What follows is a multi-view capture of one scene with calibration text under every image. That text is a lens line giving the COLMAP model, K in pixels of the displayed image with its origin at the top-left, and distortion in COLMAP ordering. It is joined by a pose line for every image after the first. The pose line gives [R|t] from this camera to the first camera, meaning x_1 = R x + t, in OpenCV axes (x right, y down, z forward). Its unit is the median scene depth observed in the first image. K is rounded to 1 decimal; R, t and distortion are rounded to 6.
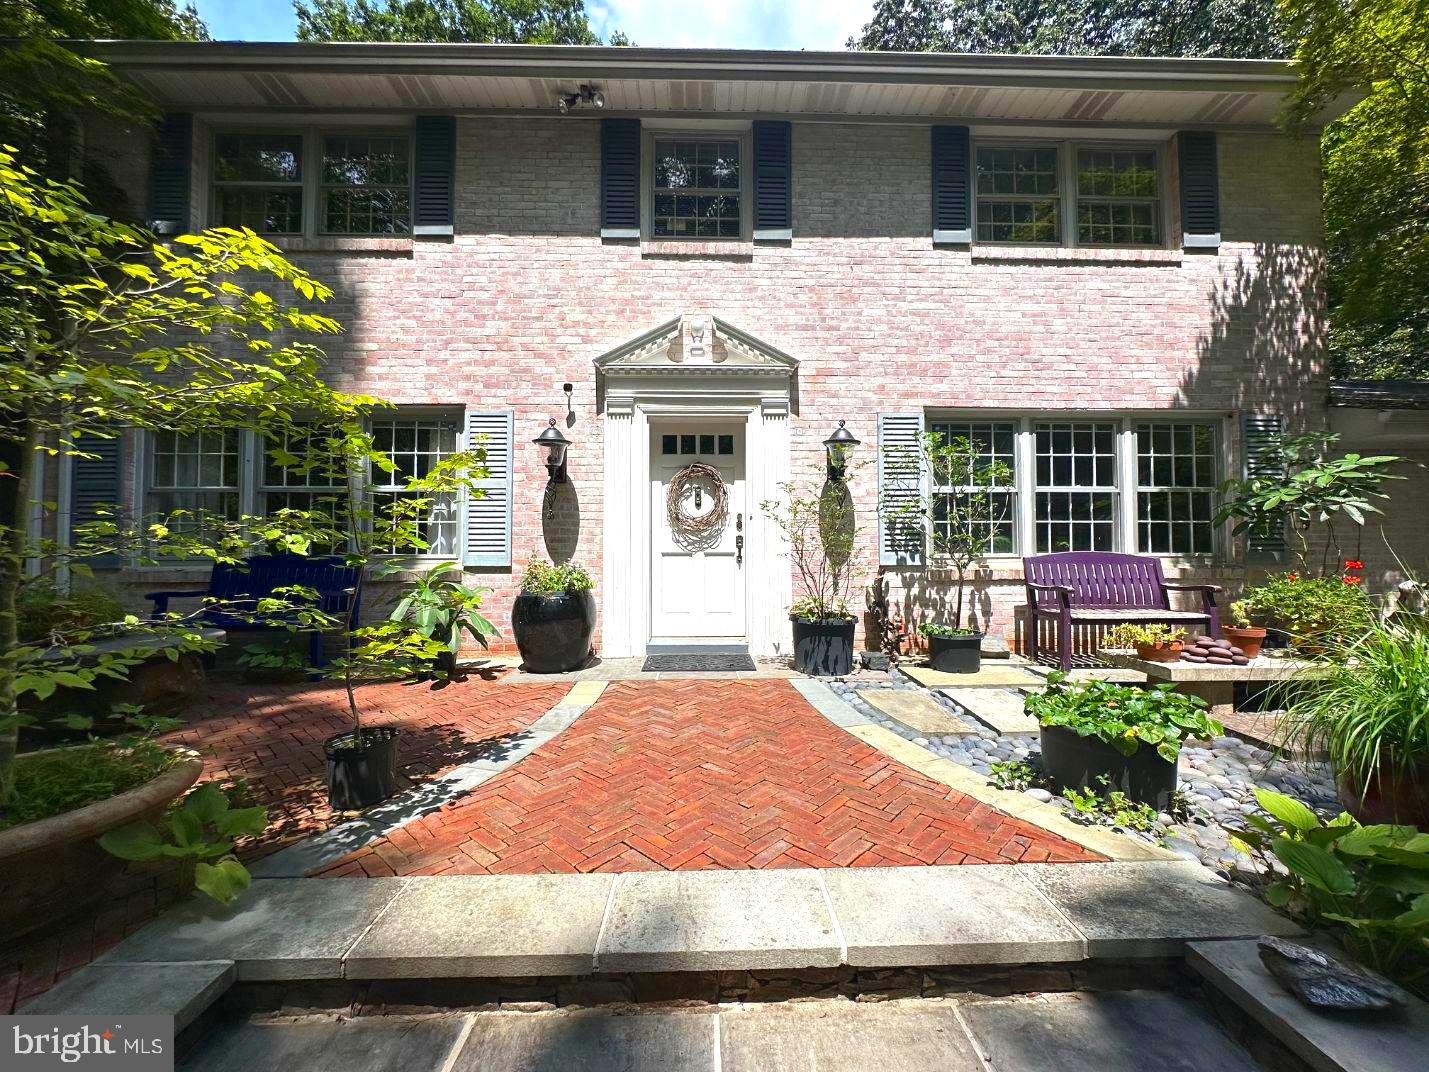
lens RADIAL K [[668.7, 0, 714.5], [0, 668.7, 536.0], [0, 0, 1]] dist [-0.004364, 0.000006]
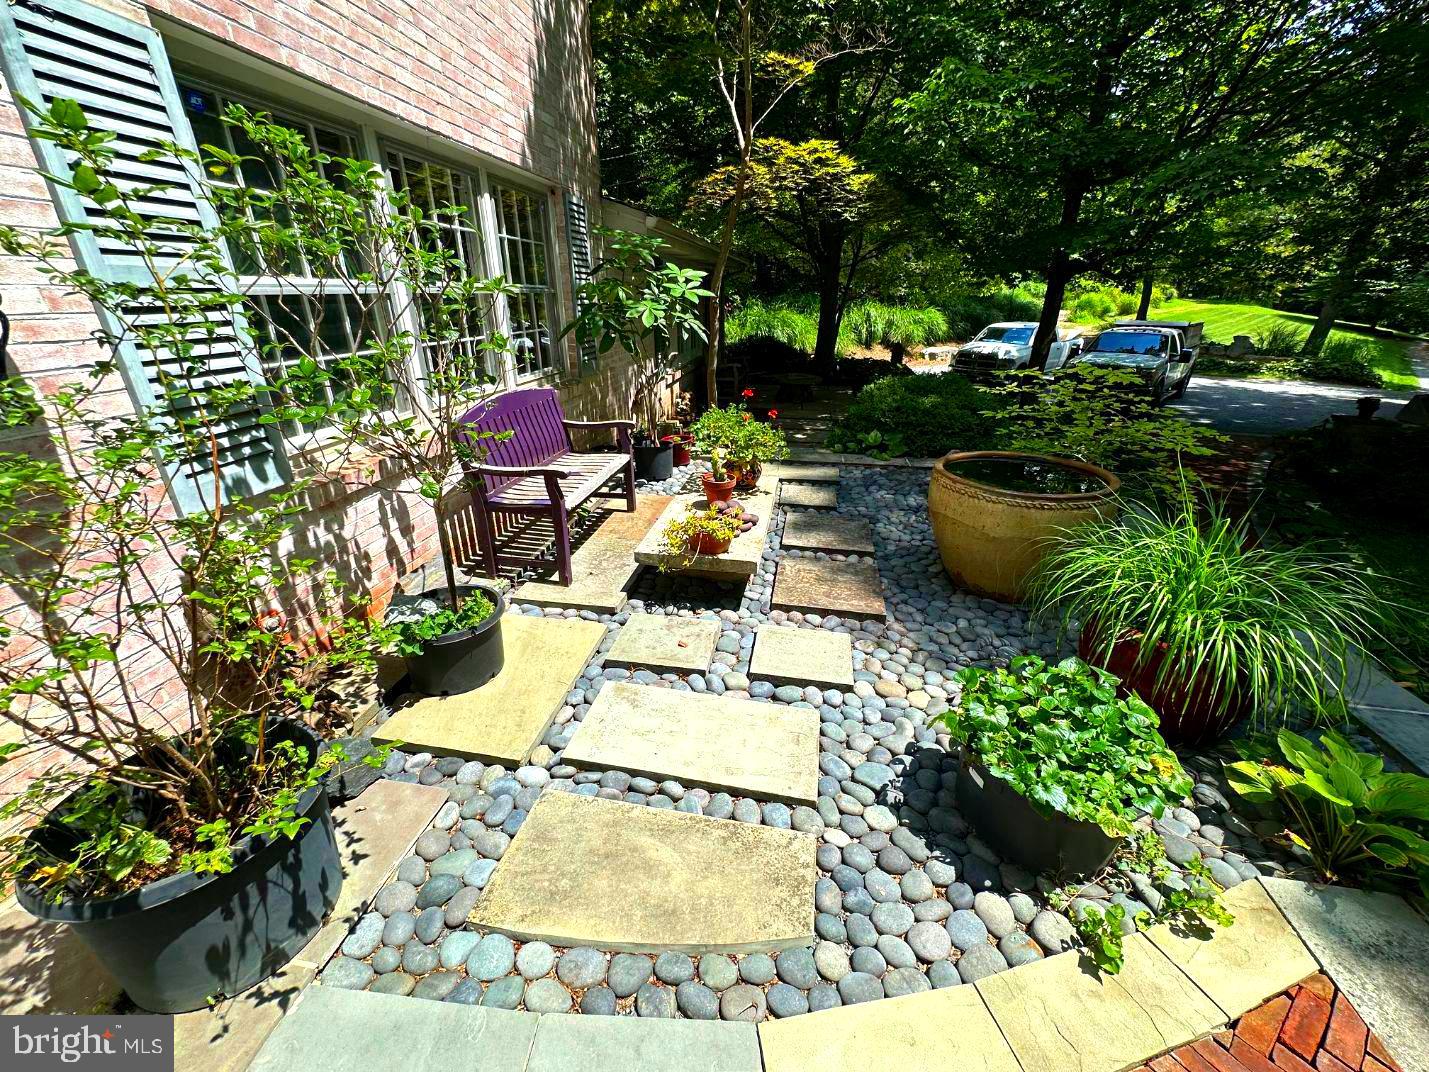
lens RADIAL K [[568.4, 0, 714.5], [0, 568.4, 536.0], [0, 0, 1]] dist [-0.000960, 0.000164]
pose [[0.200568, -0.381928, 0.902166, 0.024433], [-0.045034, 0.916311, 0.397928, -0.082747], [-0.978644, -0.120440, 0.166583, 0.665528]]
